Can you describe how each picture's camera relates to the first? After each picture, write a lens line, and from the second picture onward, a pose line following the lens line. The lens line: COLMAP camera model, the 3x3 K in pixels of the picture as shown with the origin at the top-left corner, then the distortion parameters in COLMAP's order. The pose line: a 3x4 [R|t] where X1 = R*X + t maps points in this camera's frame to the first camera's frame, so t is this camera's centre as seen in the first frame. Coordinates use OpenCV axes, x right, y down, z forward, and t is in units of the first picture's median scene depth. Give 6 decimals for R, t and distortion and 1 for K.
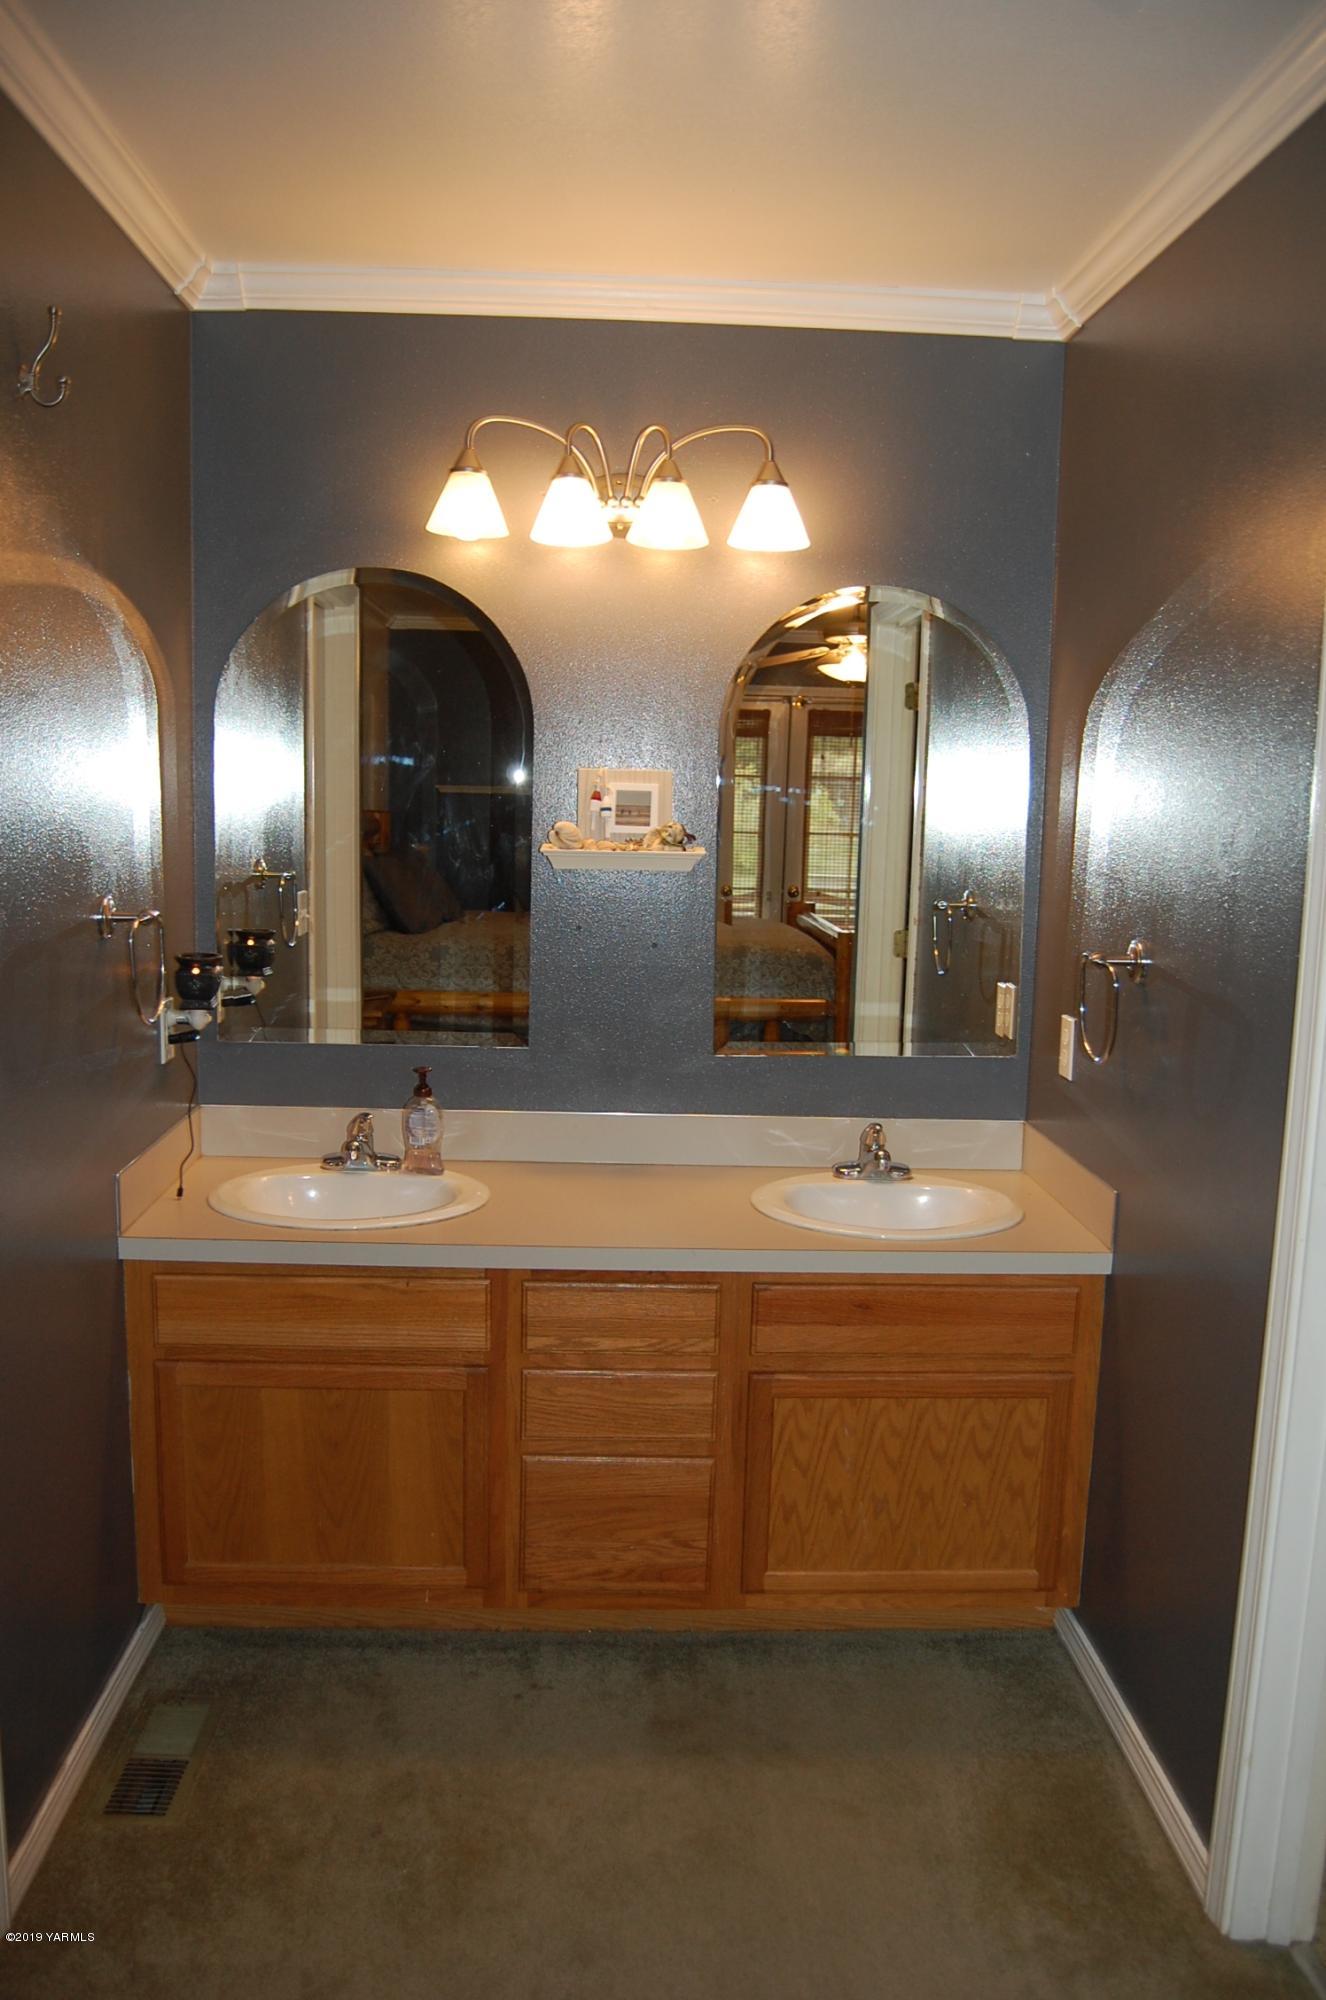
lens RADIAL K [[1525.3, 0, 658.4], [0, 1525.3, 1002.4], [0, 0, 1]] dist [-0.082032, -0.008267]
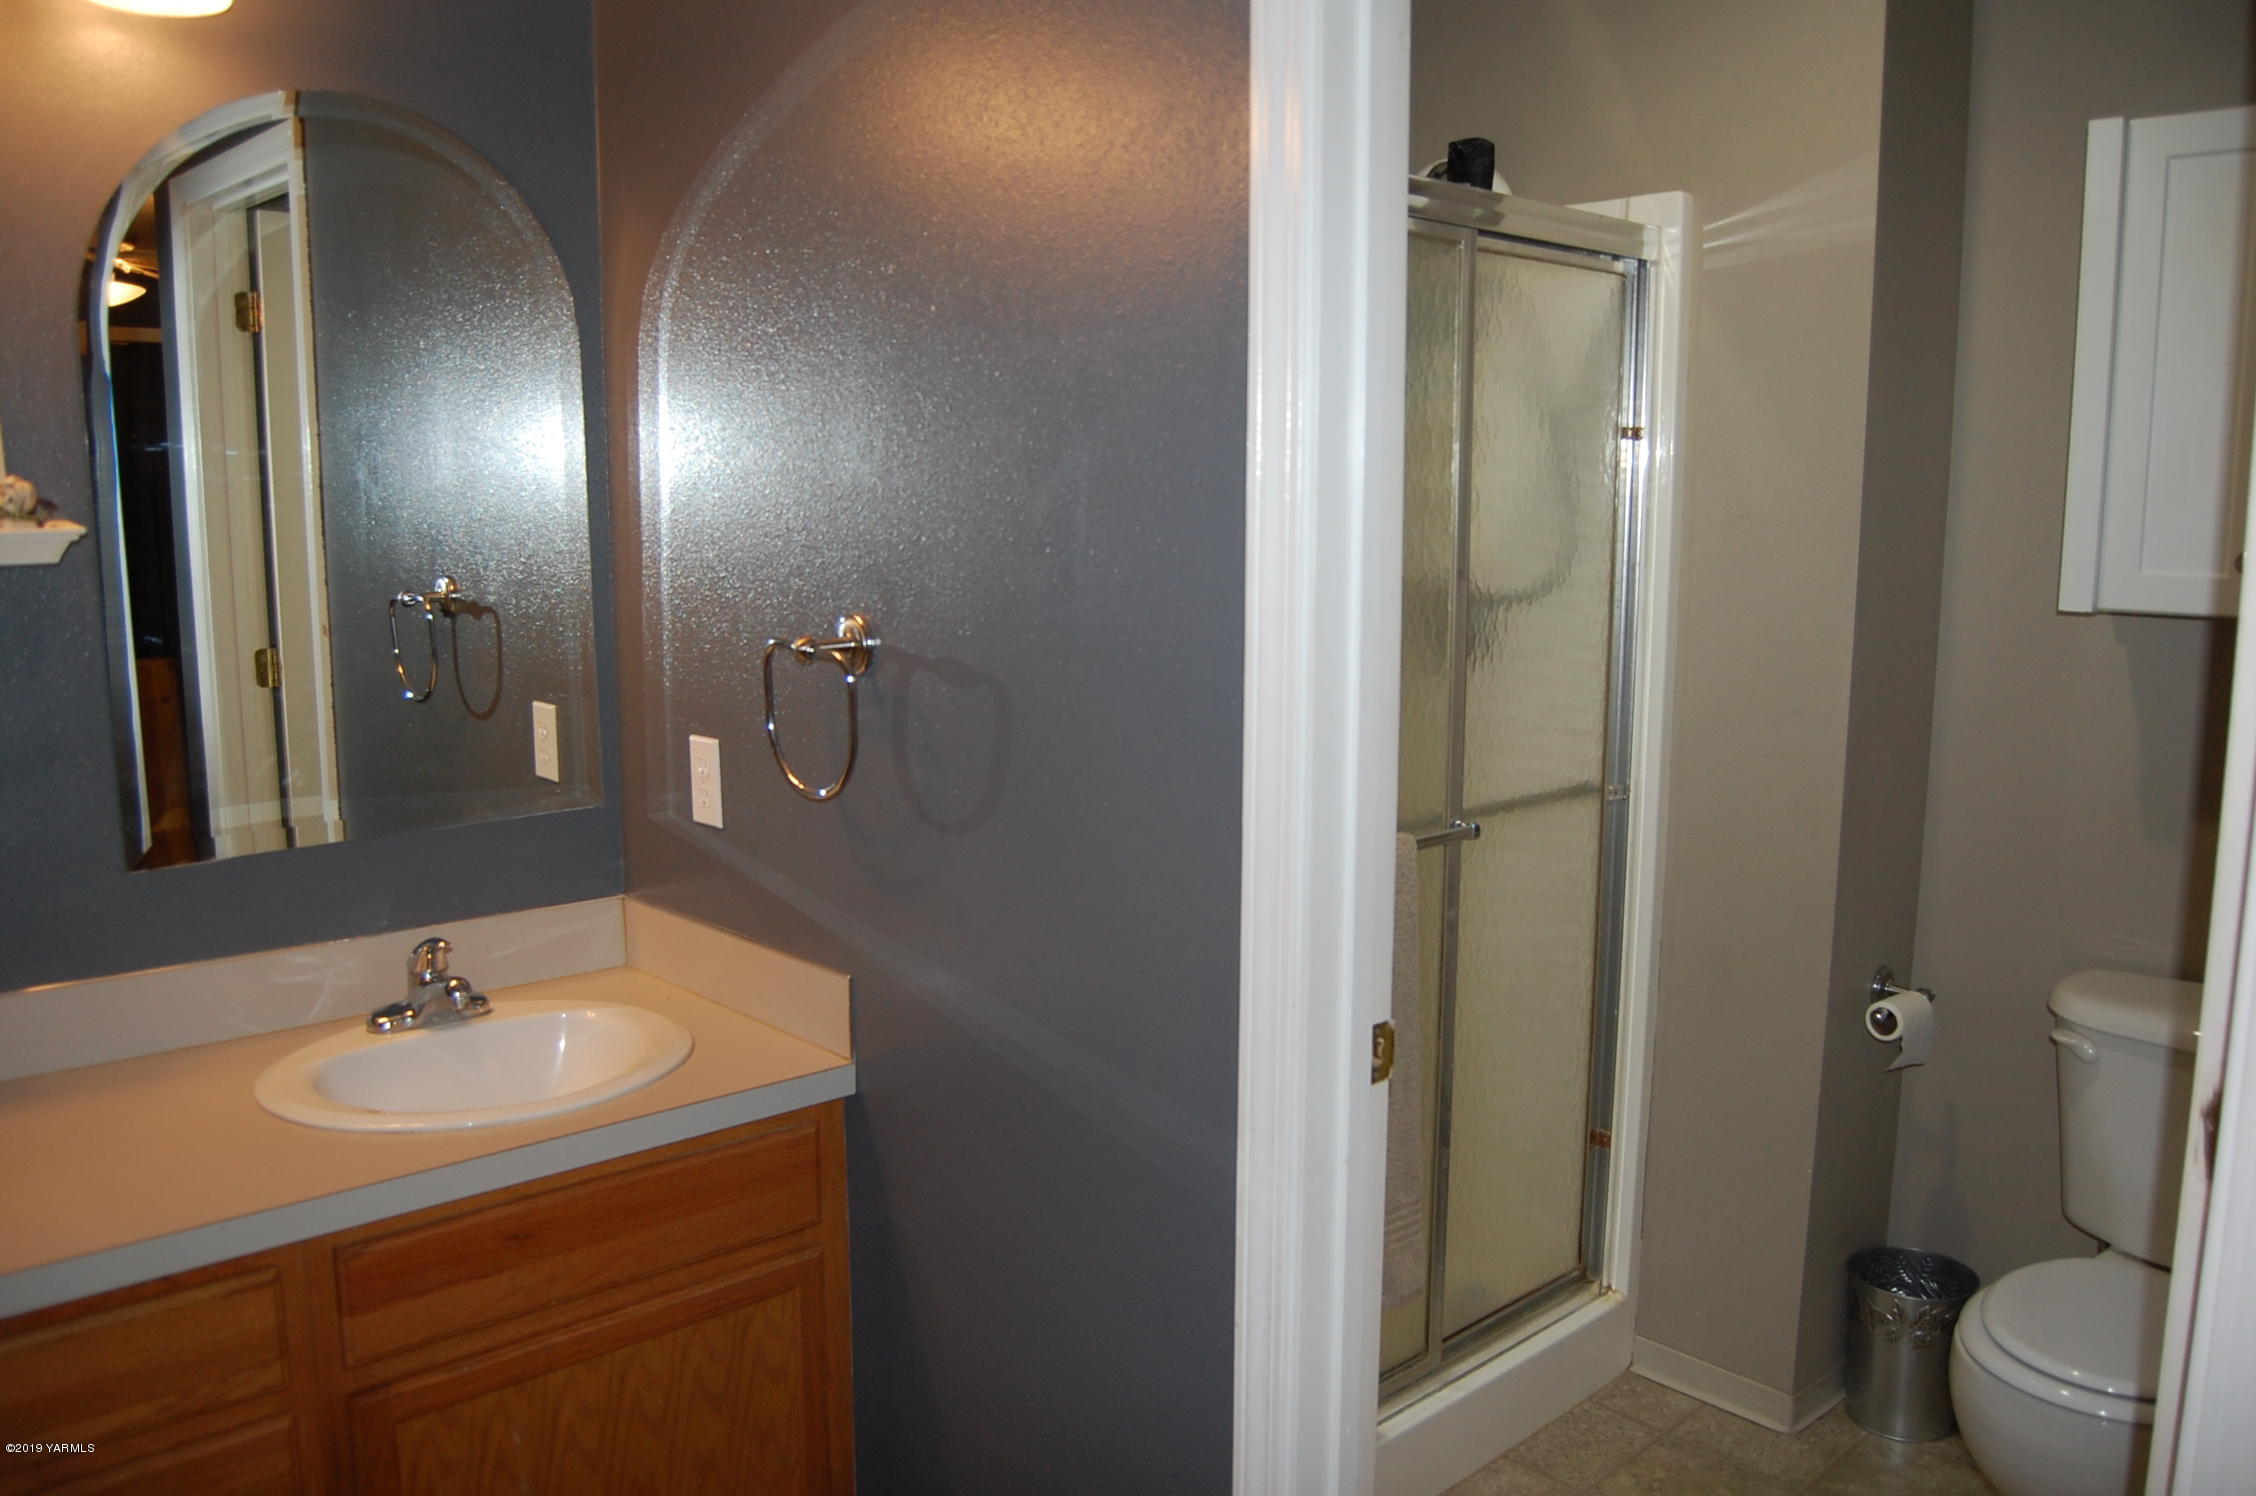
lens RADIAL K [[1775.2, 0, 1133.1], [0, 1775.2, 751.7], [0, 0, 1]] dist [-0.080246, 0.013272]
pose [[0.768558, -0.121207, 0.628194, -0.095593], [0.106229, 0.992437, 0.061520, -0.013771], [-0.630900, 0.019451, 0.775621, 0.277731]]
